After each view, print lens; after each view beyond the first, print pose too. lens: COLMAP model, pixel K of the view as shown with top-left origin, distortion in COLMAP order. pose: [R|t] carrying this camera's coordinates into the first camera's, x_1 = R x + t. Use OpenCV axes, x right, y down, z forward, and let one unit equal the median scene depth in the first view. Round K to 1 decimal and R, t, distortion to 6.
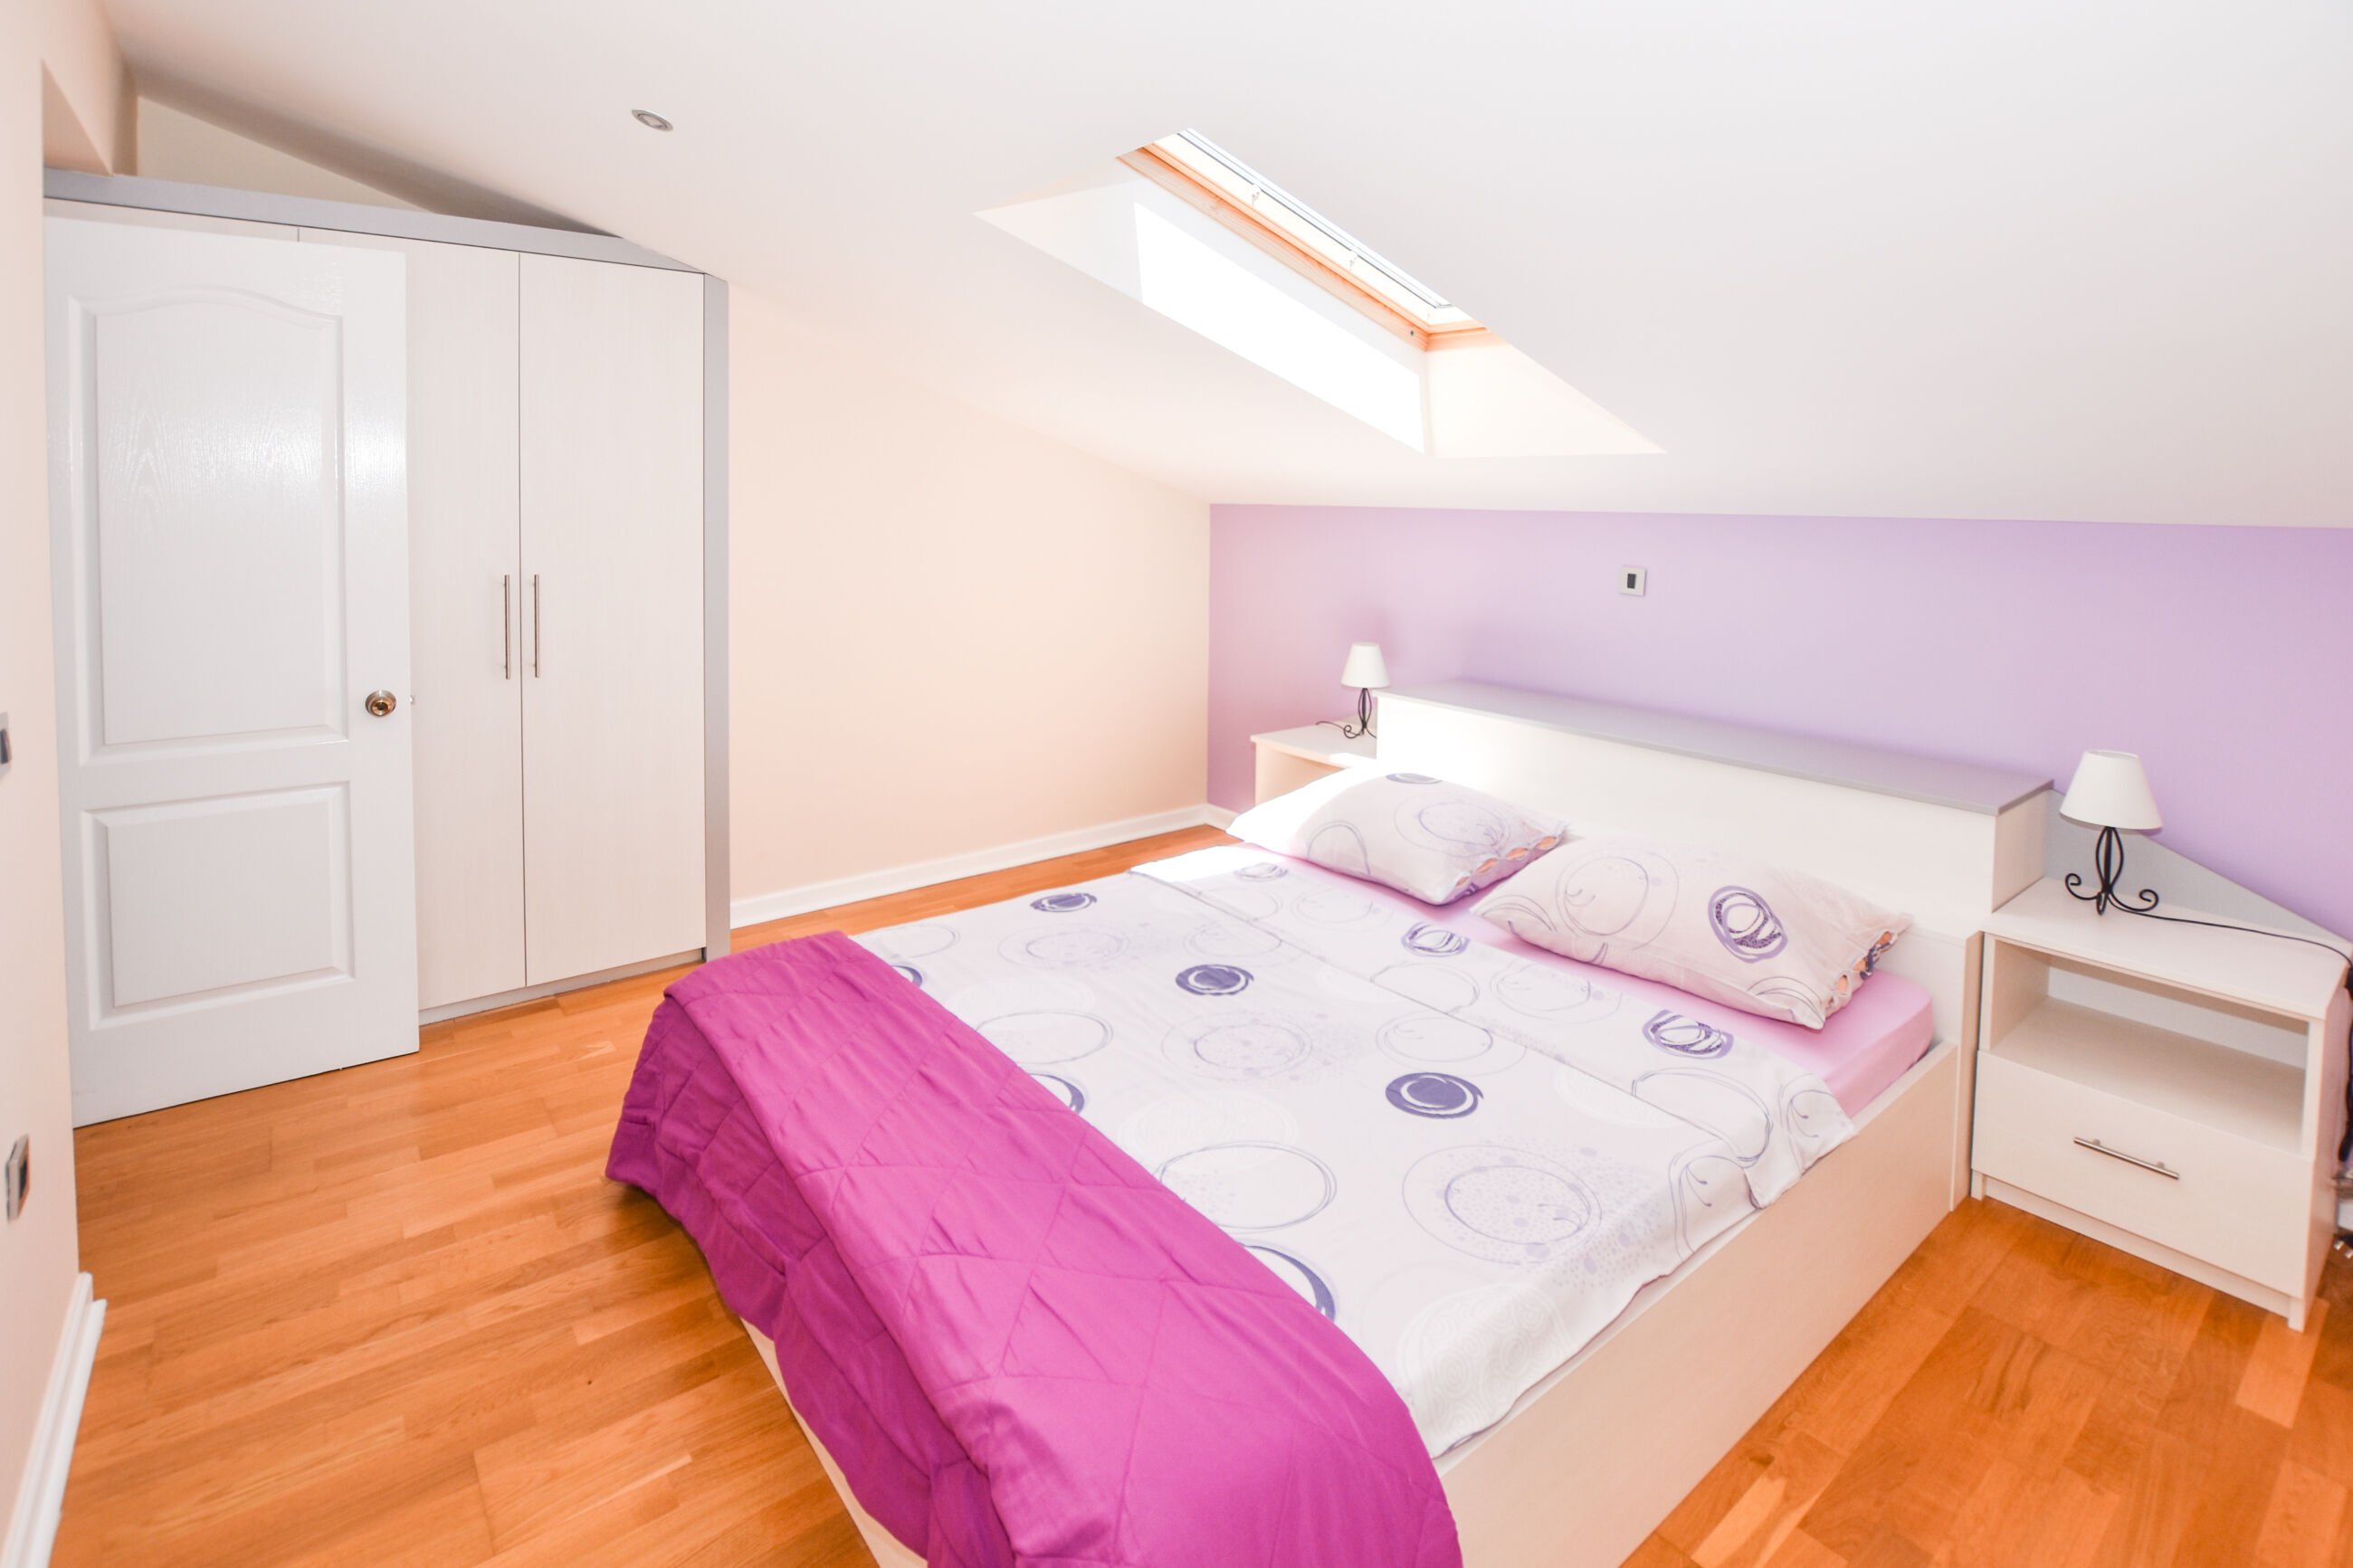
lens RADIAL K [[1087.3, 0, 1179.0], [0, 1087.3, 753.7], [0, 0, 1]] dist [-0.028660, 0.000296]
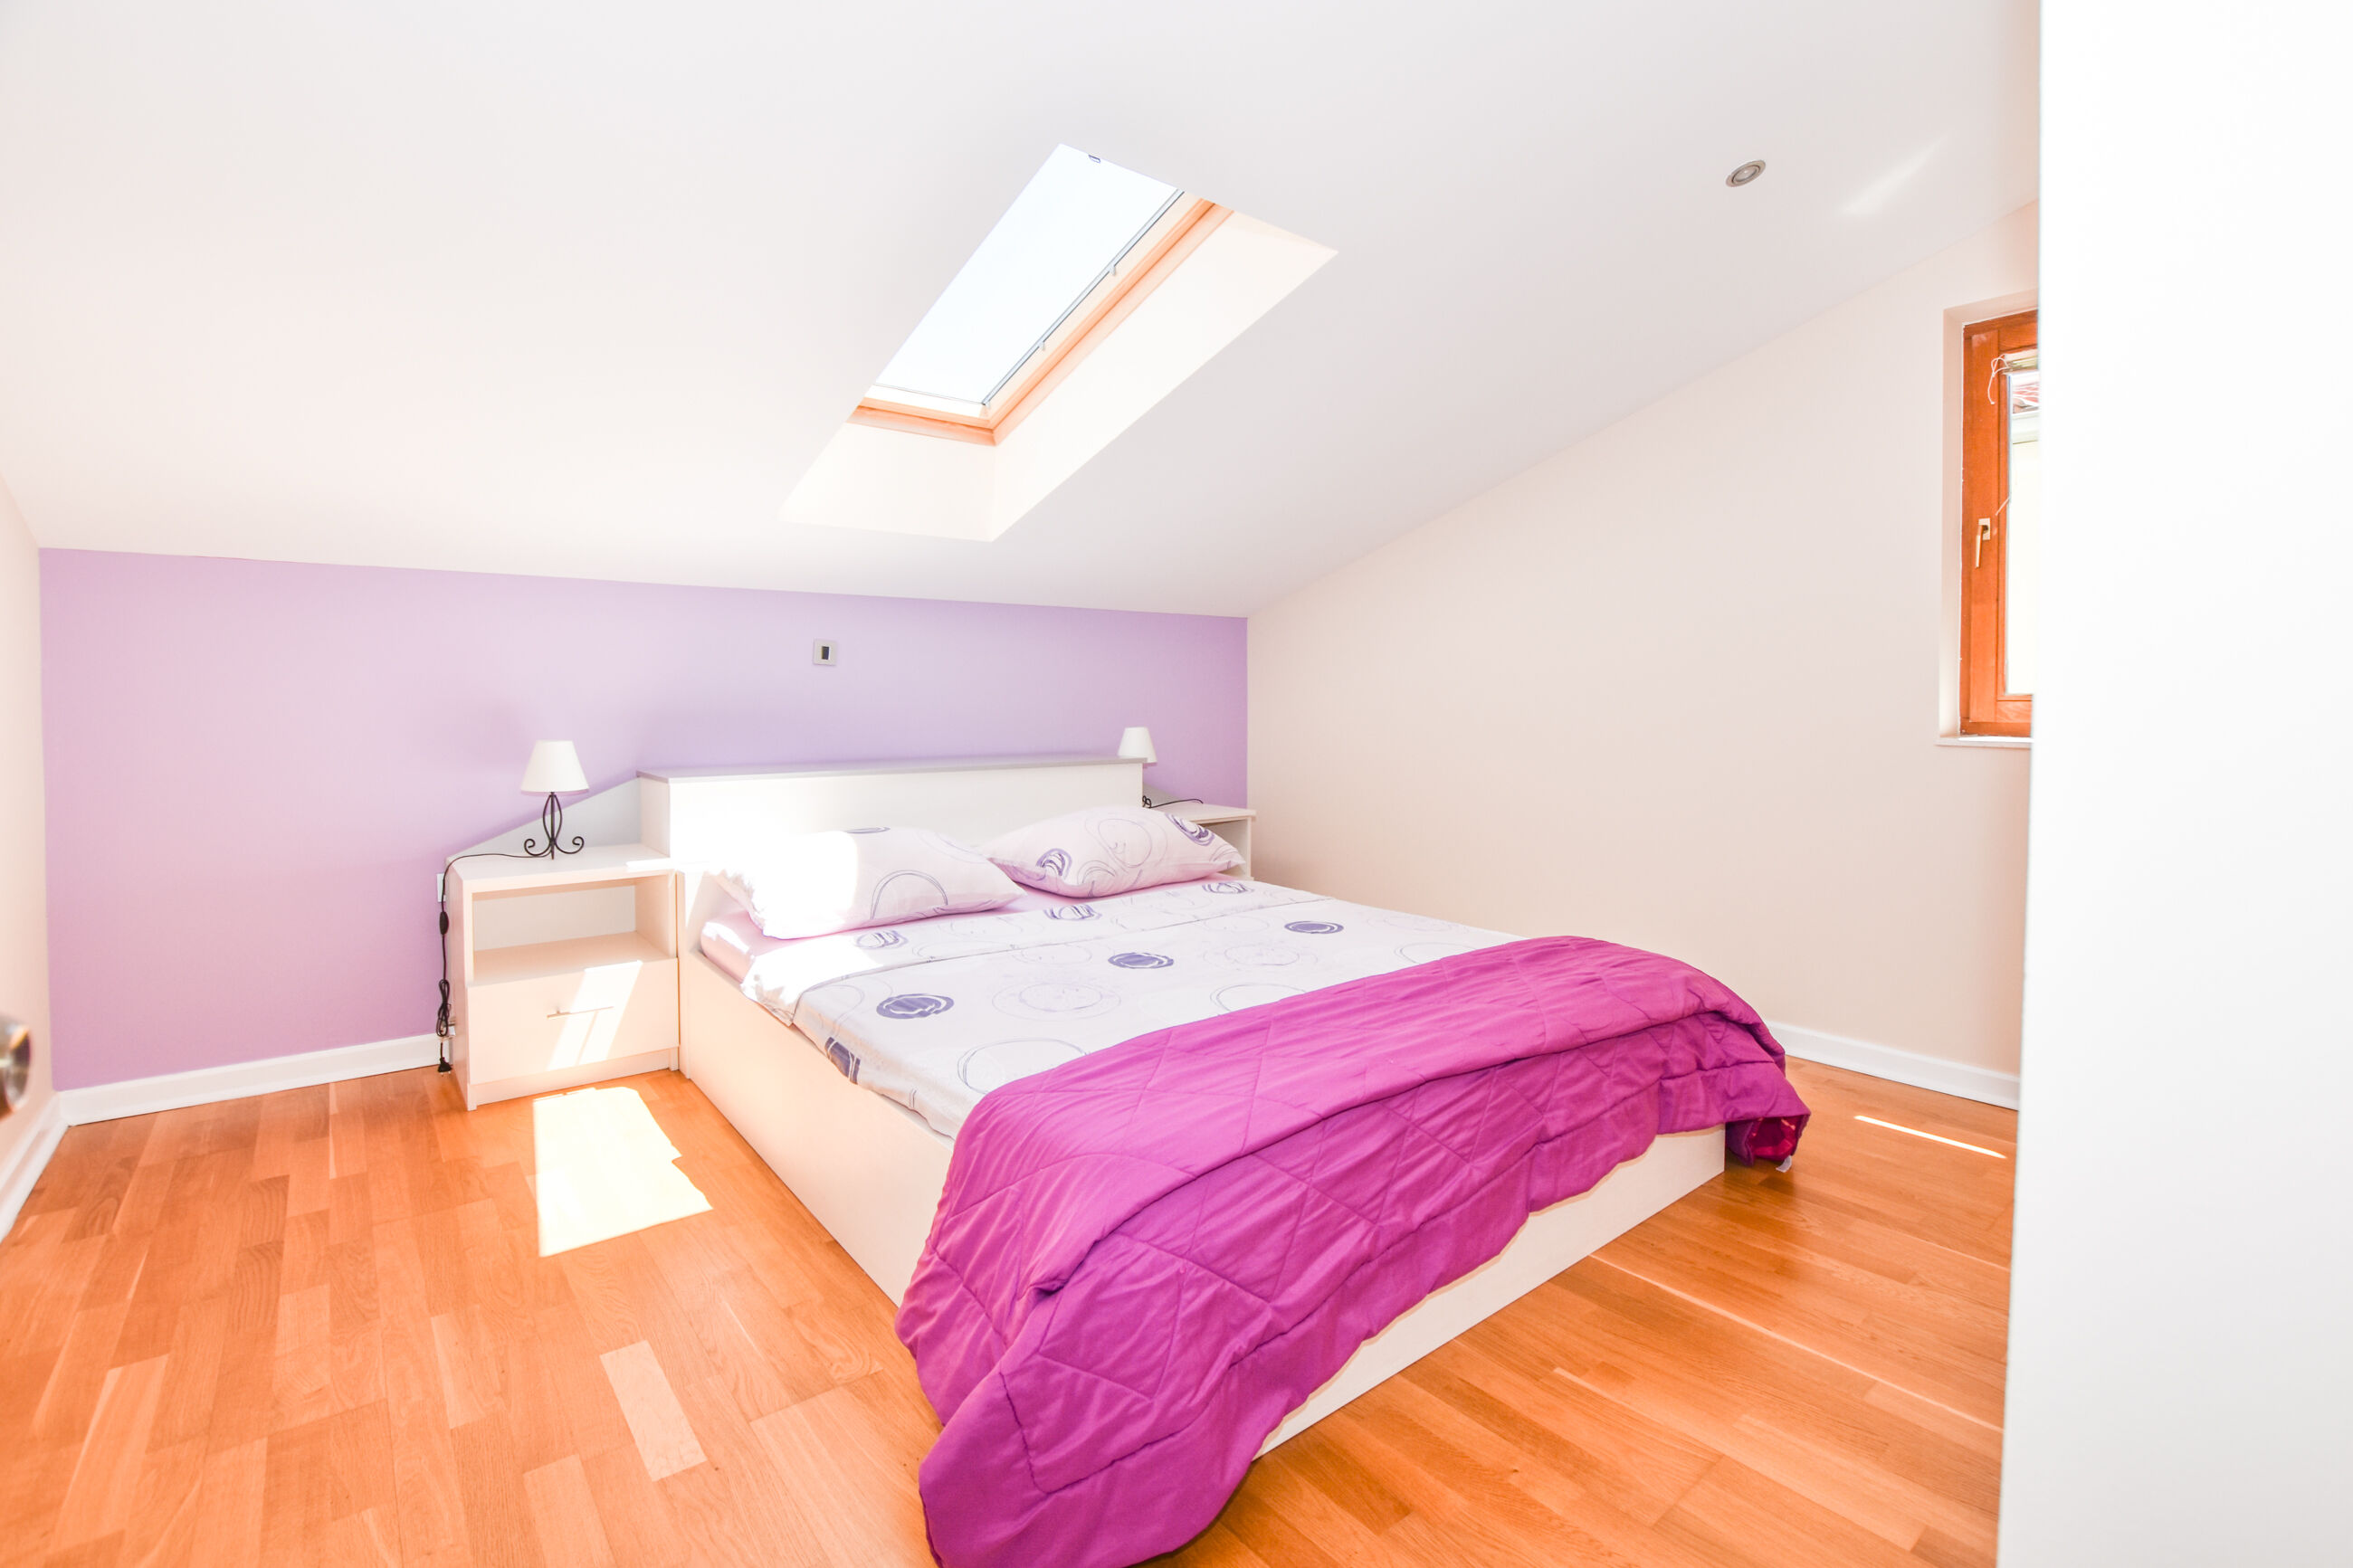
lens RADIAL K [[1087.3, 0, 1179.0], [0, 1087.3, 753.7], [0, 0, 1]] dist [-0.028660, 0.000296]
pose [[-0.007909, -0.072167, 0.997361, -0.852251], [0.212075, 0.974583, 0.072200, -0.062121], [-0.977221, 0.212087, 0.007597, 0.703721]]
